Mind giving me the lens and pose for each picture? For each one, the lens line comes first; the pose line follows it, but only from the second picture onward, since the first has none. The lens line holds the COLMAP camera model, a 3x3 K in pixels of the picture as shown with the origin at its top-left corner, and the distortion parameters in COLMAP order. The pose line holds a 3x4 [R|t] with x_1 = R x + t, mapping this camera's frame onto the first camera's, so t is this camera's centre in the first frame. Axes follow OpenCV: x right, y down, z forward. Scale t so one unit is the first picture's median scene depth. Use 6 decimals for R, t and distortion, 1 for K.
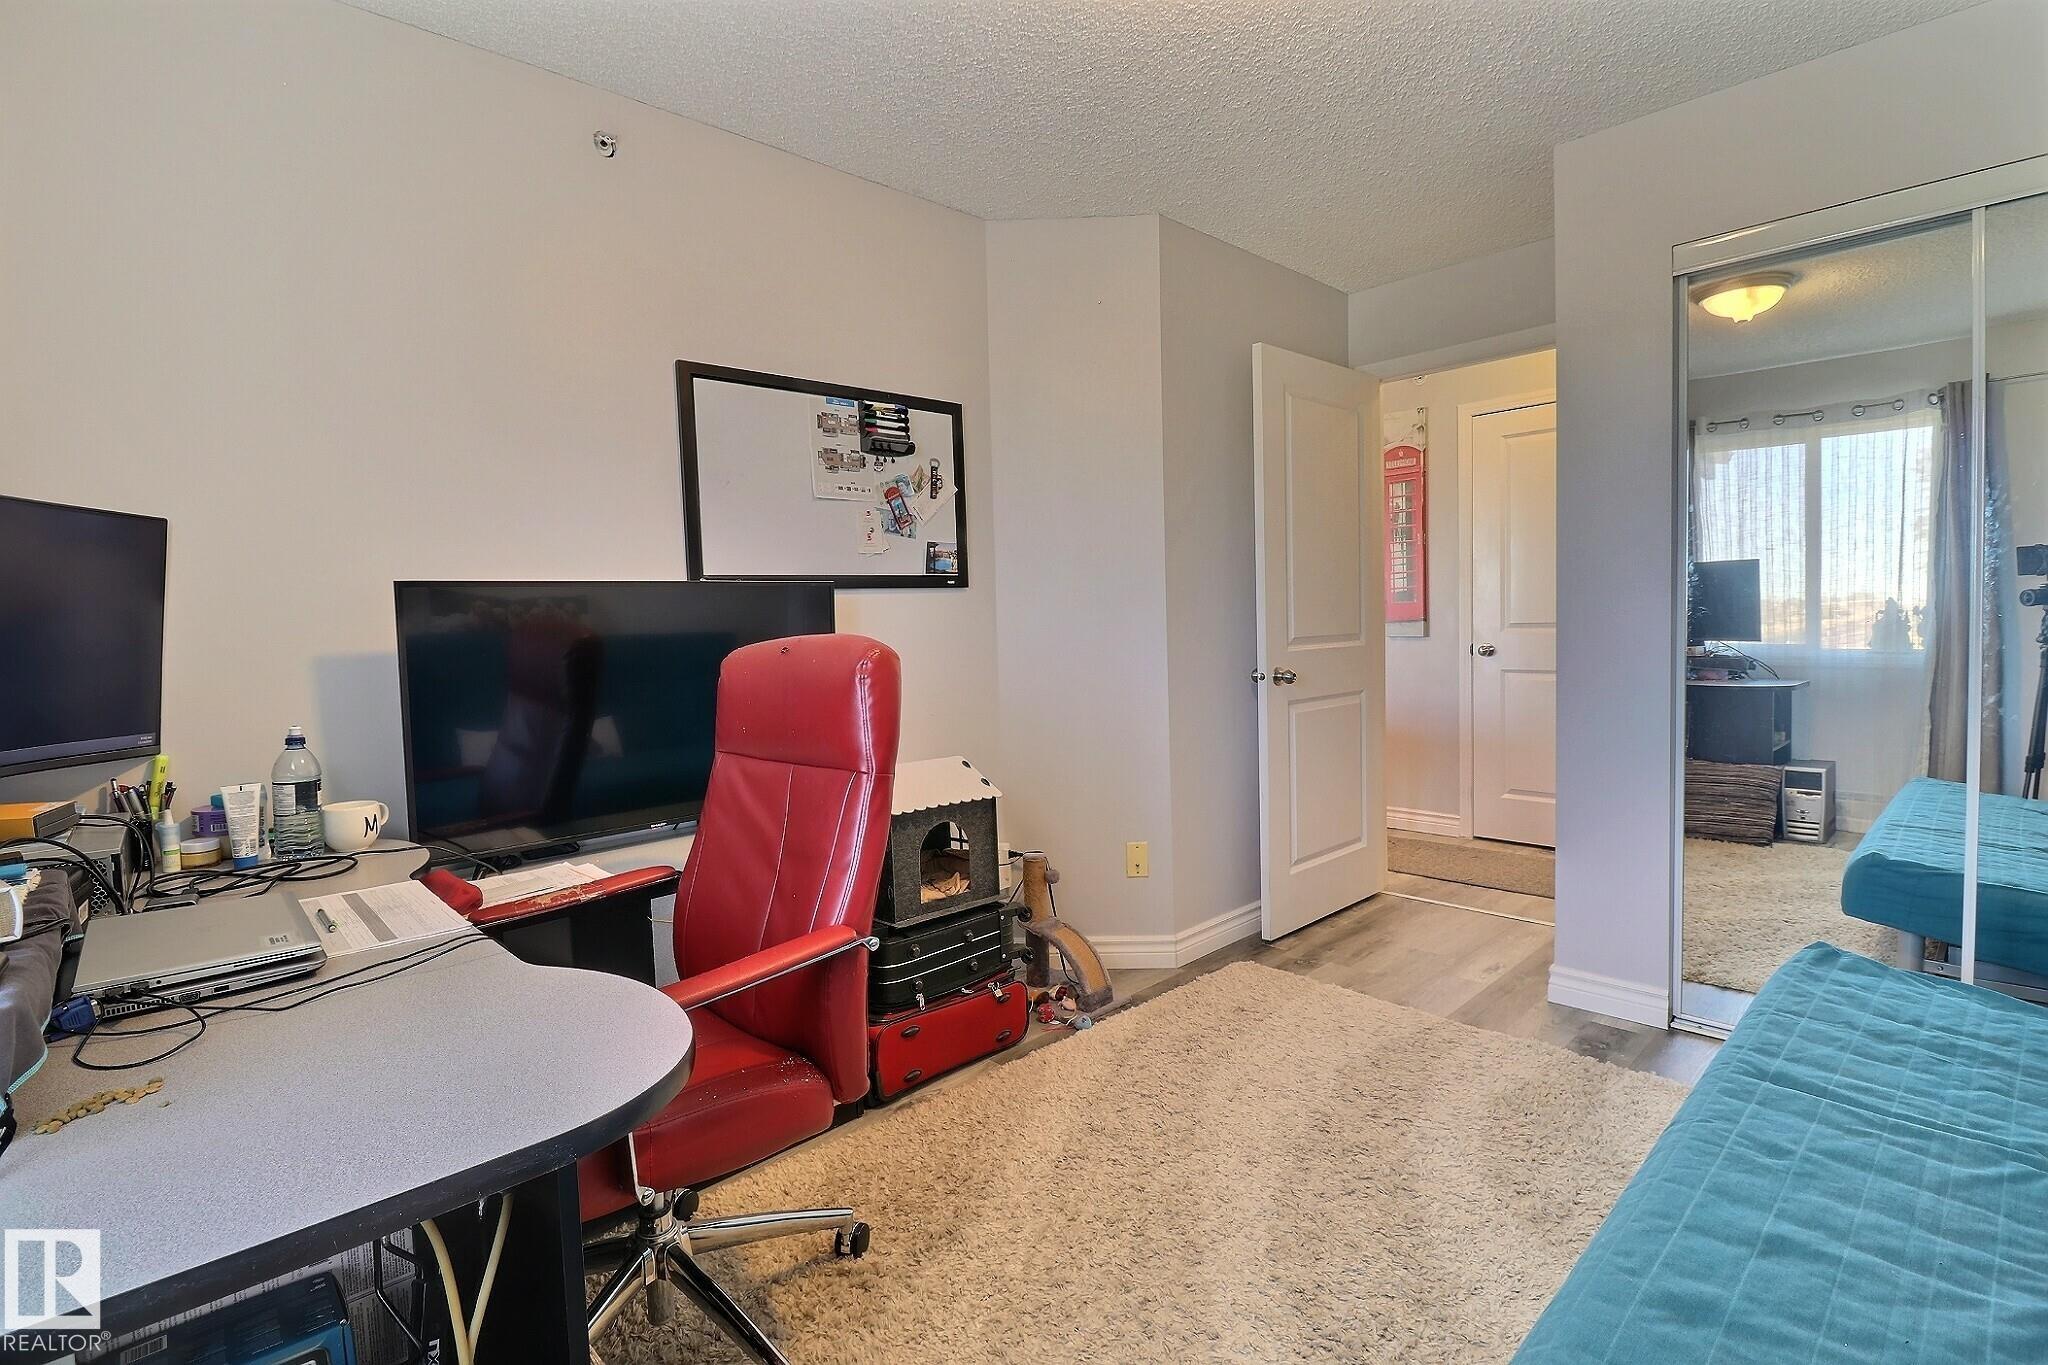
lens RADIAL K [[960.8, 0, 1023.3], [0, 960.8, 676.7], [0, 0, 1]] dist [-0.003564, -0.002939]
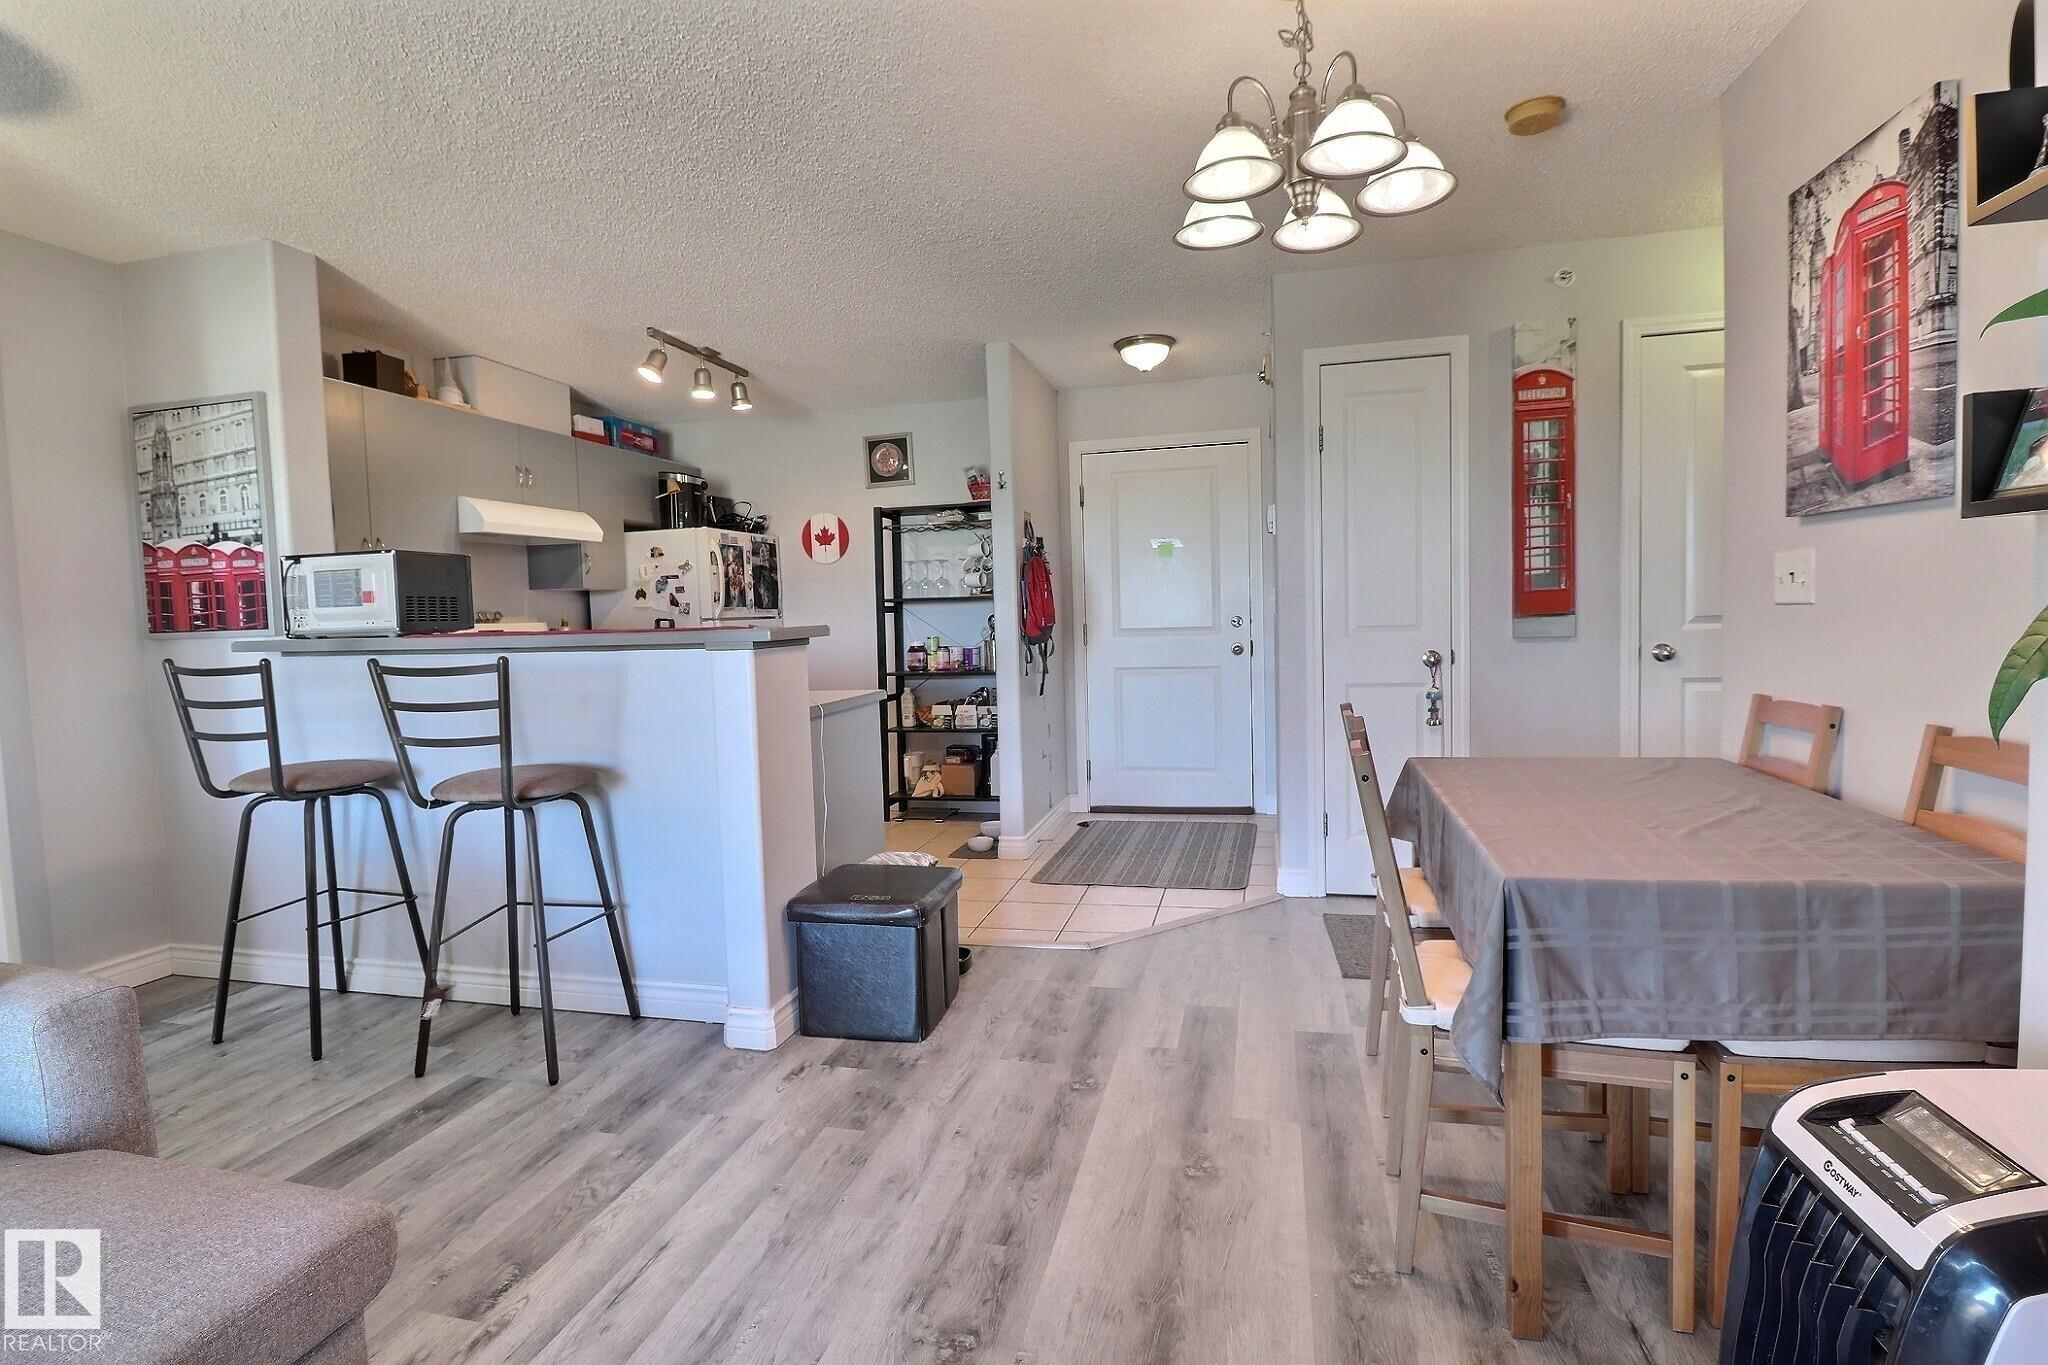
lens RADIAL K [[960.8, 0, 1029.5], [0, 960.8, 667.9], [0, 0, 1]] dist [-0.003564, -0.002939]
pose [[0.851361, -0.034885, 0.523420, -0.313406], [0.039532, 0.999216, 0.002296, -0.035084], [-0.523089, 0.018737, 0.852072, 0.595587]]
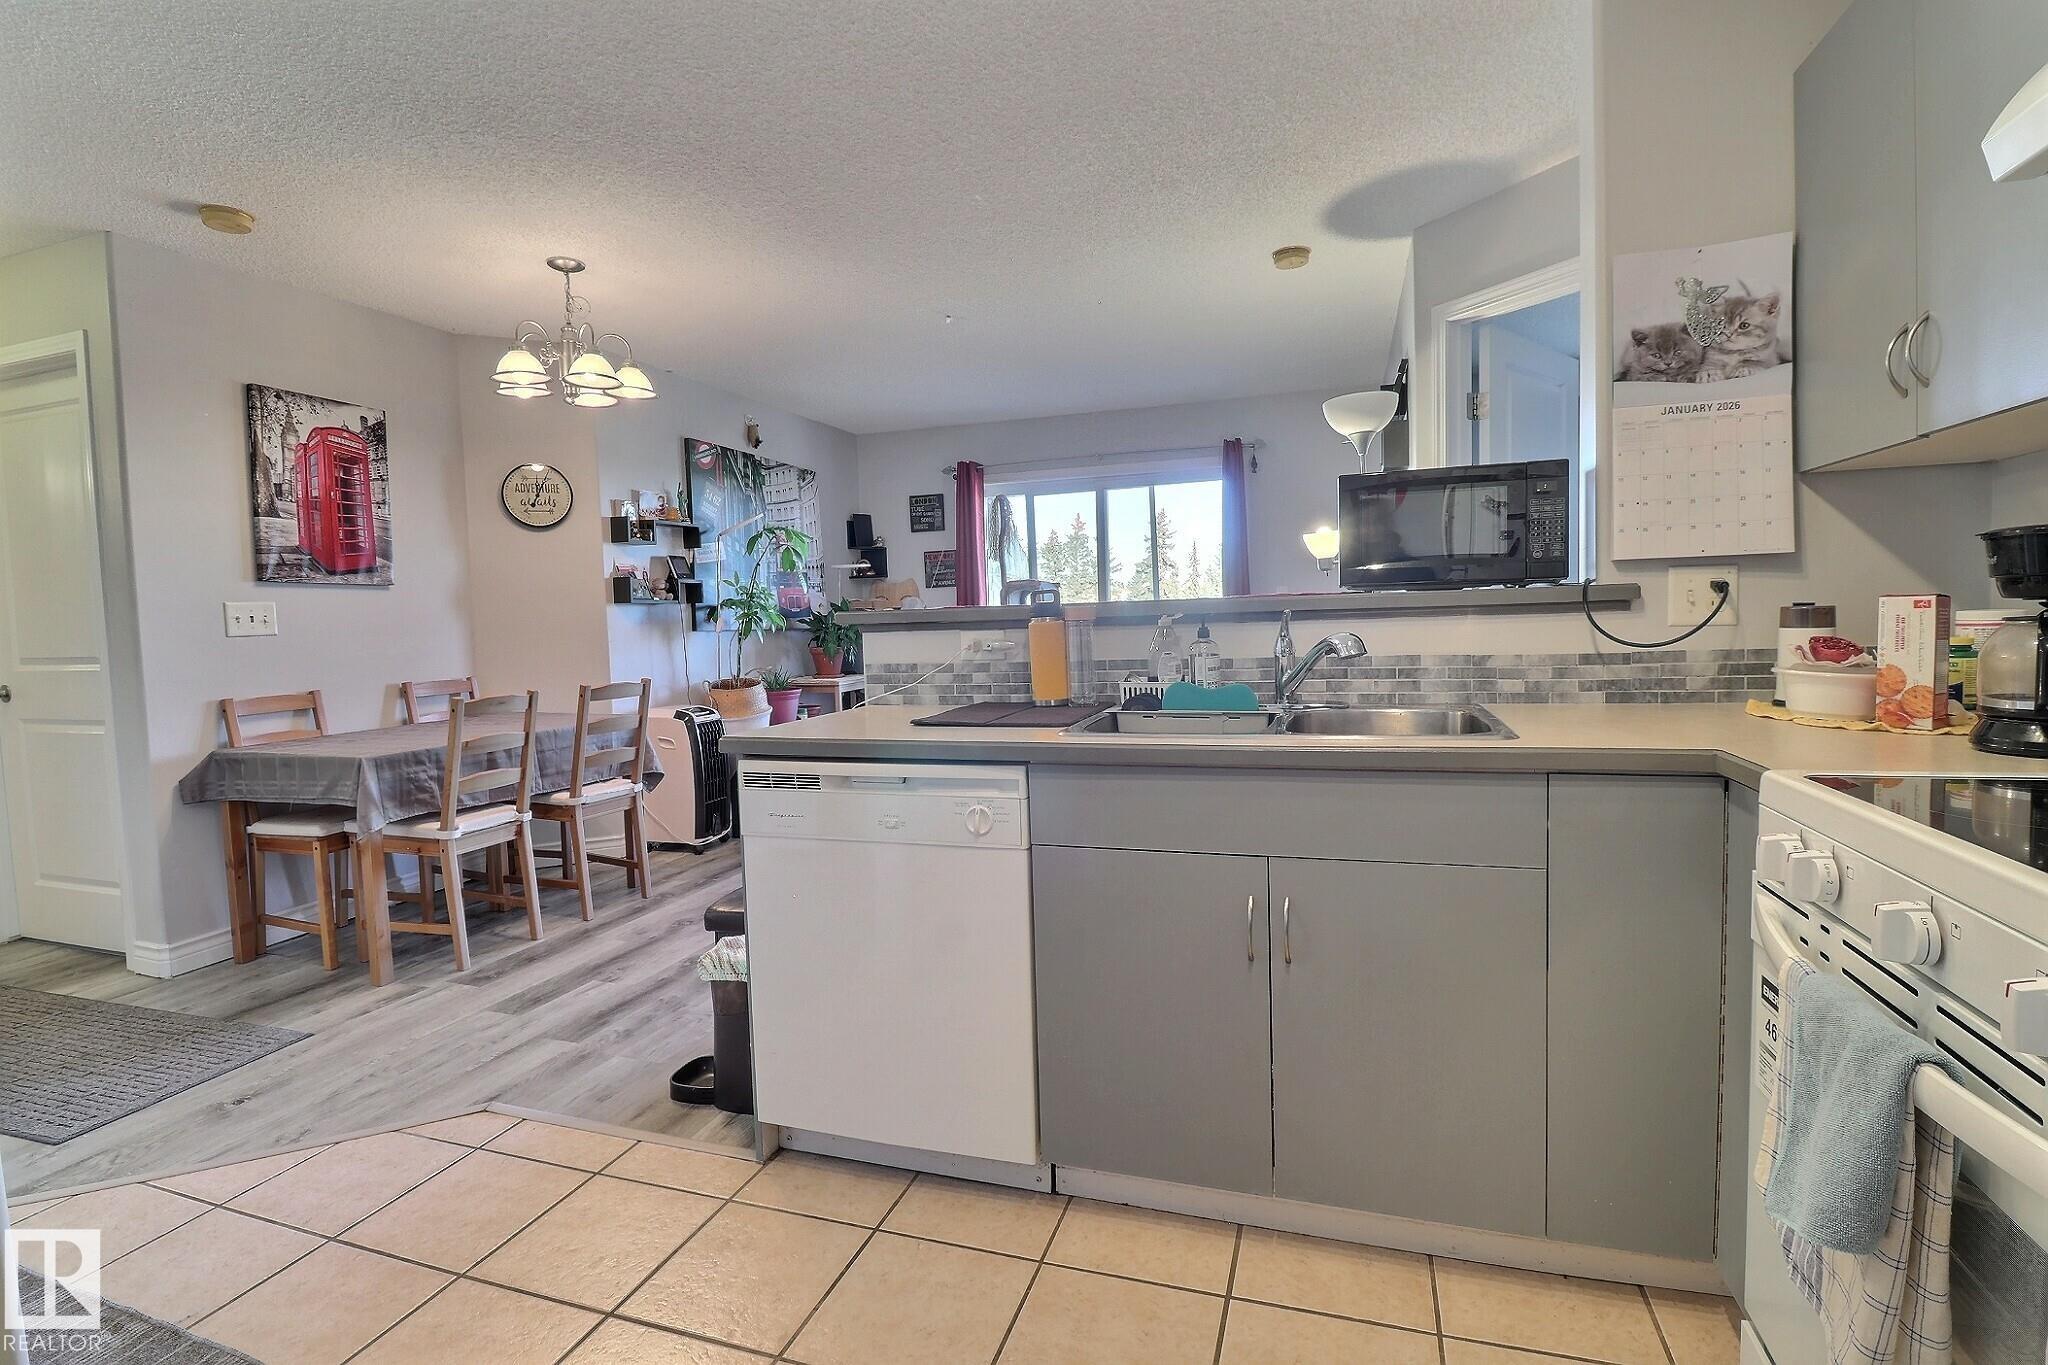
lens RADIAL K [[960.8, 0, 1036.5], [0, 960.8, 683.9], [0, 0, 1]] dist [-0.003564, -0.002939]
pose [[-0.887419, 0.083424, -0.453351, 0.291356], [0.026904, 0.991184, 0.129730, -0.131636], [0.460177, 0.102928, -0.881840, 2.476117]]
